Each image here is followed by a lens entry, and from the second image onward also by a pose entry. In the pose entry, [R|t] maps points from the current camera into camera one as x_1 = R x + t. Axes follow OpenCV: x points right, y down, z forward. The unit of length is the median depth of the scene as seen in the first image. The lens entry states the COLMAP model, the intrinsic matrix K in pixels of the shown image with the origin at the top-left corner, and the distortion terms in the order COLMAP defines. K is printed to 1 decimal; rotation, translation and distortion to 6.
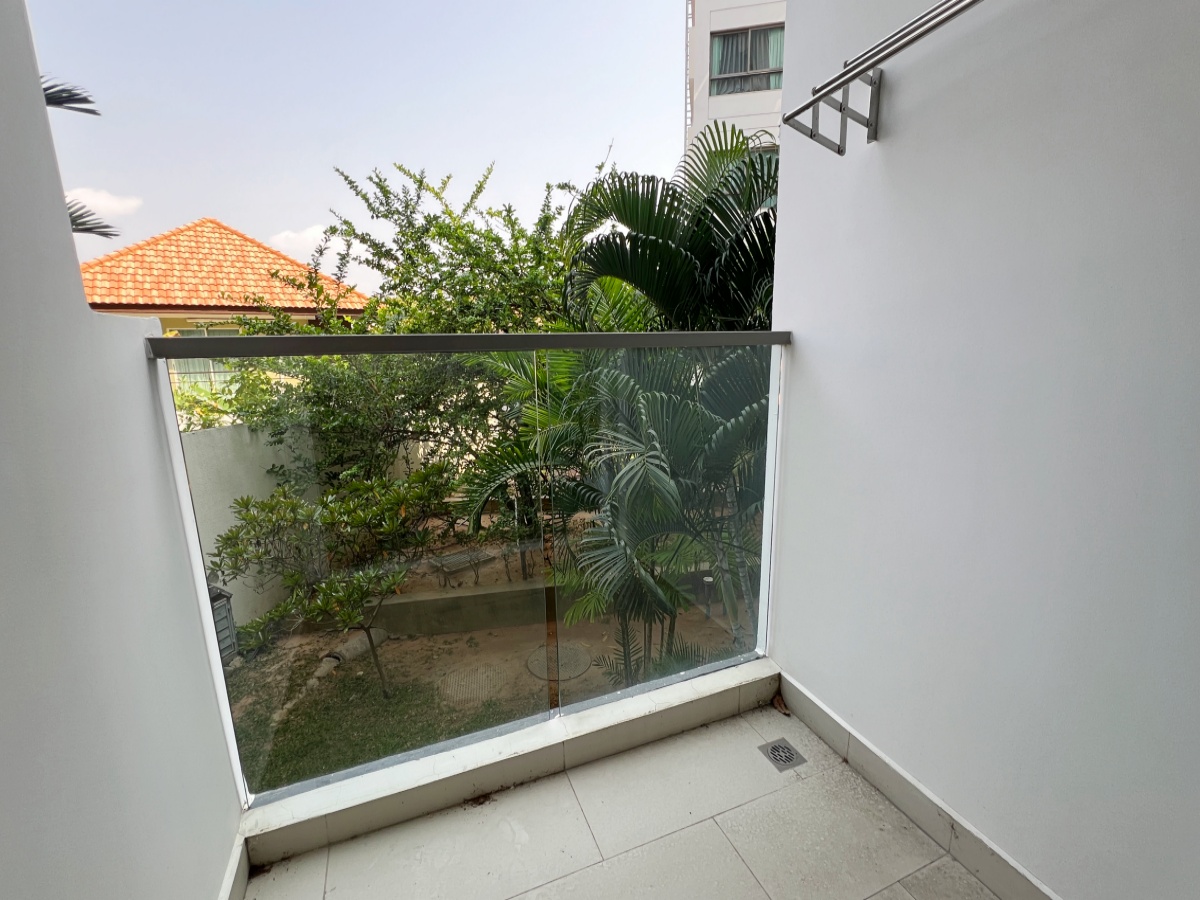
lens RADIAL K [[519.9, 0, 598.2], [0, 519.9, 448.0], [0, 0, 1]] dist [-0.007502, 0.000054]
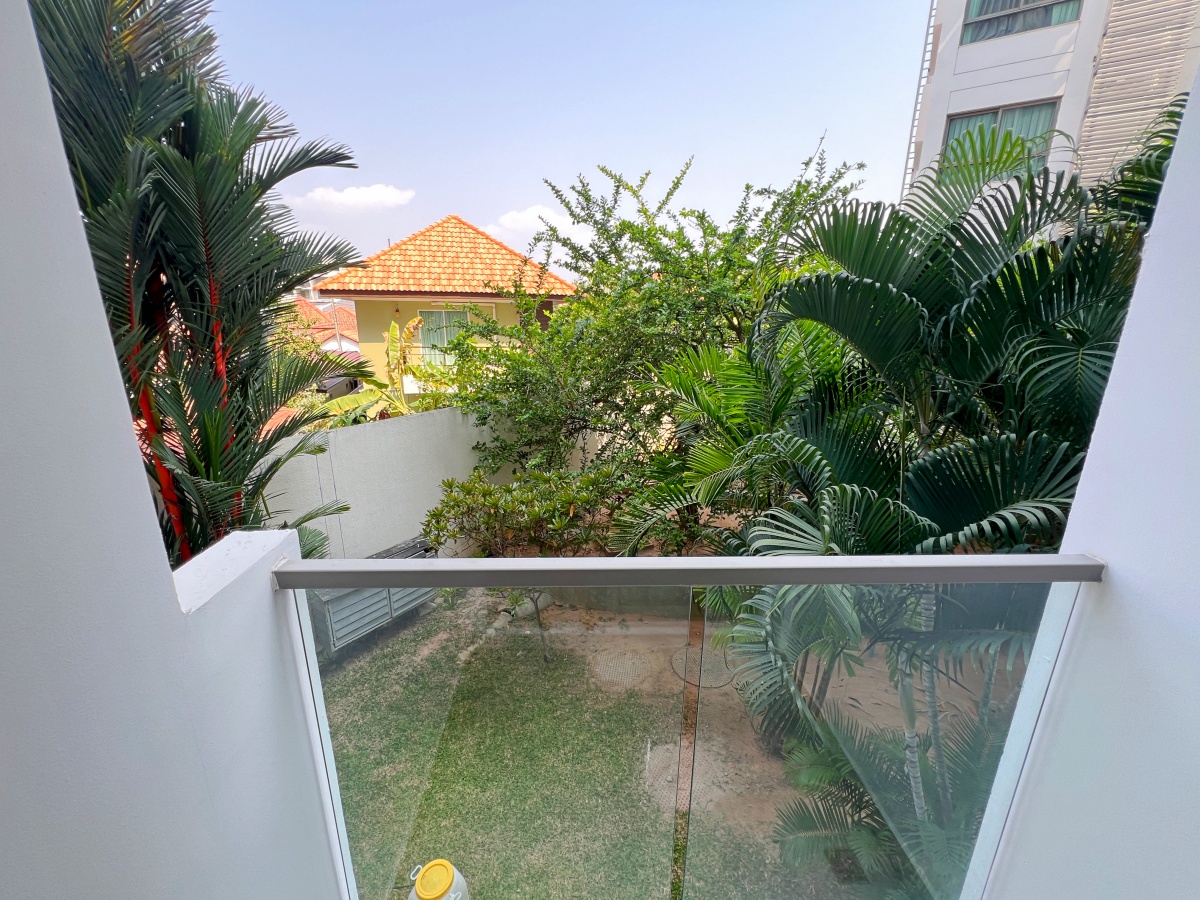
lens RADIAL K [[483.5, 0, 596.5], [0, 483.5, 447.3], [0, 0, 1]] dist [-0.008970, 0.000257]
pose [[0.935935, 0.118085, -0.331787, -0.006459], [-0.092961, 0.991534, 0.090662, -0.083779], [0.339683, -0.054010, 0.938988, 0.059280]]
